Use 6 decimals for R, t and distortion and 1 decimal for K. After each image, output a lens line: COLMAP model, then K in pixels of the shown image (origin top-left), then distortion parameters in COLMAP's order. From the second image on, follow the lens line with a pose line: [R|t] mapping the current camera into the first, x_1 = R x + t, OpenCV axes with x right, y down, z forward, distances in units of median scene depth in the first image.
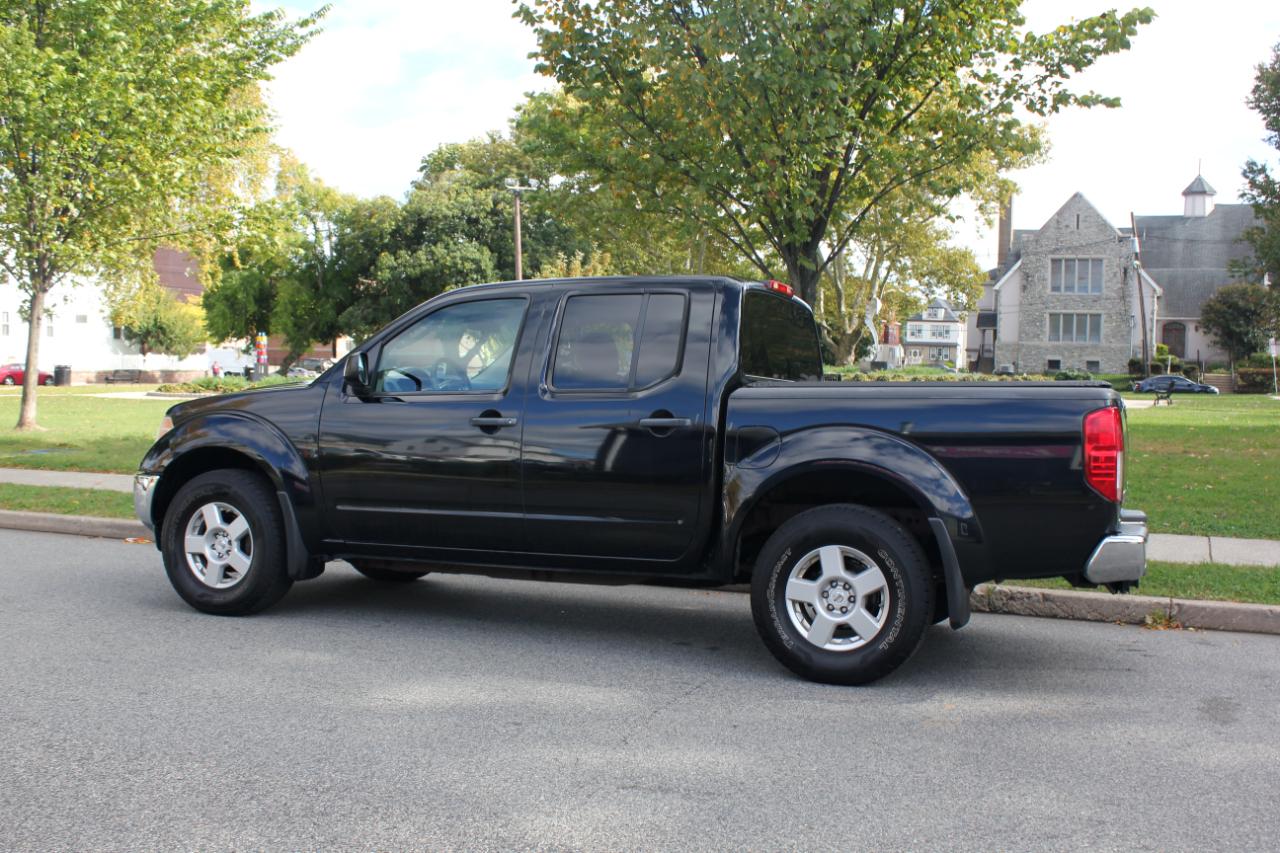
lens RADIAL K [[1277.4, 0, 678.5], [0, 1277.4, 456.6], [0, 0, 1]] dist [-0.070048, 0.000000]
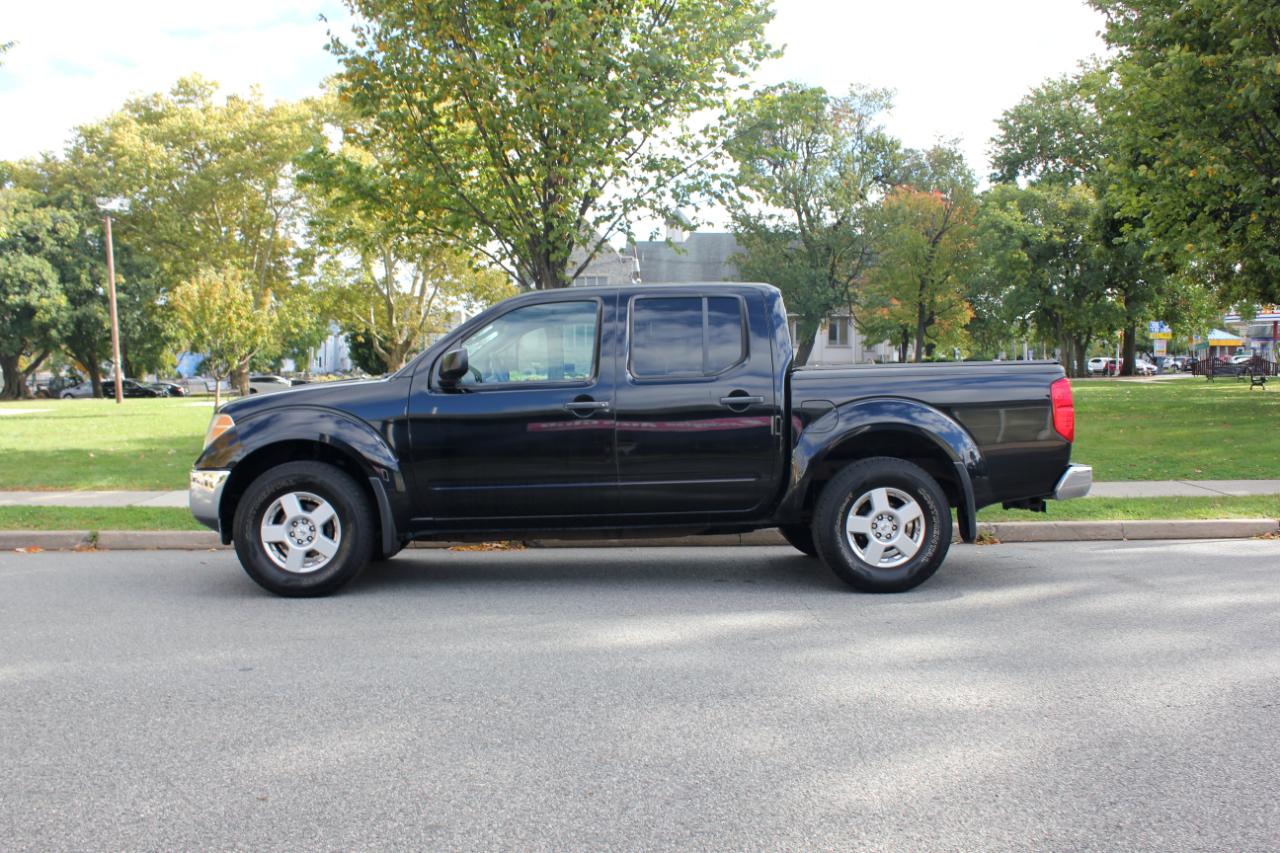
lens RADIAL K [[1137.9, 0, 655.3], [0, 1137.9, 456.2], [0, 0, 1]] dist [-0.103744, 0.030378]
pose [[0.923859, -0.050855, 0.379338, -0.206330], [0.050014, 0.998675, 0.012079, 0.004247], [-0.379450, 0.007813, 0.925179, 0.001878]]
